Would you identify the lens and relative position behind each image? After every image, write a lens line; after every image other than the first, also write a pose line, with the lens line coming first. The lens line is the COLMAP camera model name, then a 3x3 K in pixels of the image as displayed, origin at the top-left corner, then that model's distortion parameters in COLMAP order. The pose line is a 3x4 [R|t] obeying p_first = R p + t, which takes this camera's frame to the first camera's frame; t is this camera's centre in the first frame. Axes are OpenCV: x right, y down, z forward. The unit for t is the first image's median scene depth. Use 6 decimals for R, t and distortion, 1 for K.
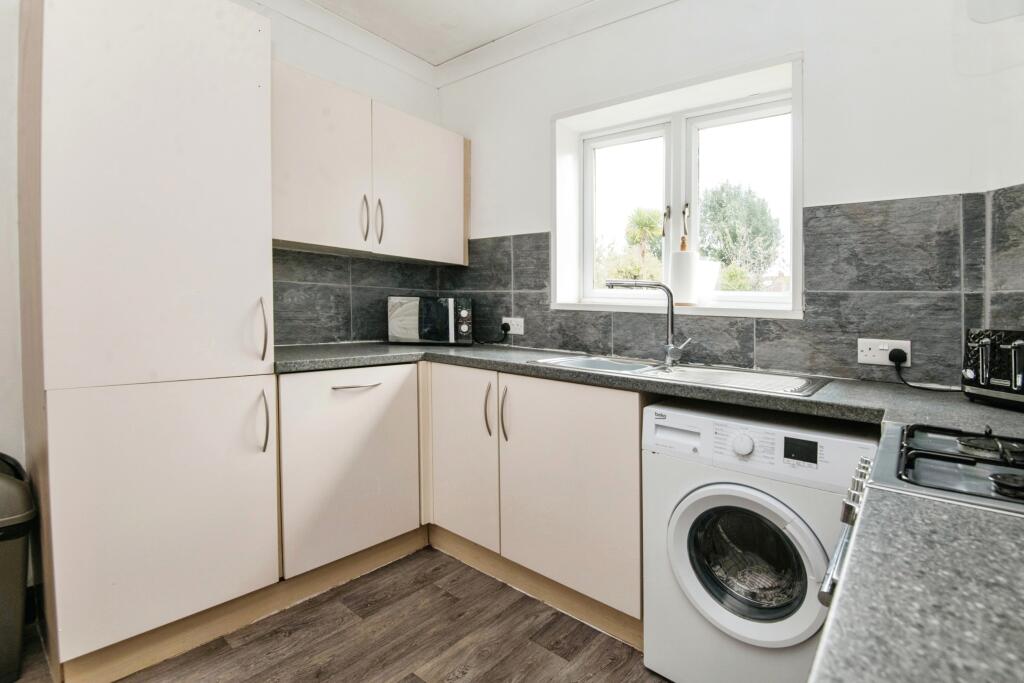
lens RADIAL K [[479.9, 0, 515.5], [0, 479.9, 308.9], [0, 0, 1]] dist [-0.027077, -0.000364]
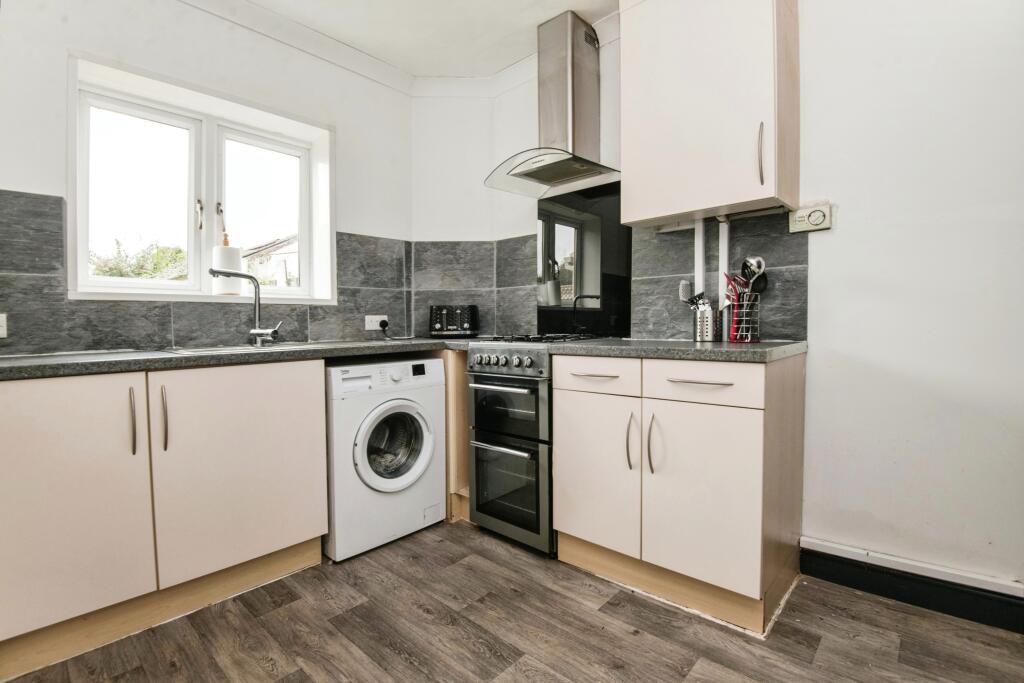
lens RADIAL K [[479.9, 0, 515.5], [0, 479.9, 308.9], [0, 0, 1]] dist [-0.027077, -0.000364]
pose [[0.045574, -0.010336, 0.998908, -0.902064], [0.017787, 0.999796, 0.009534, 0.029860], [-0.998803, 0.017333, 0.045748, 0.362647]]
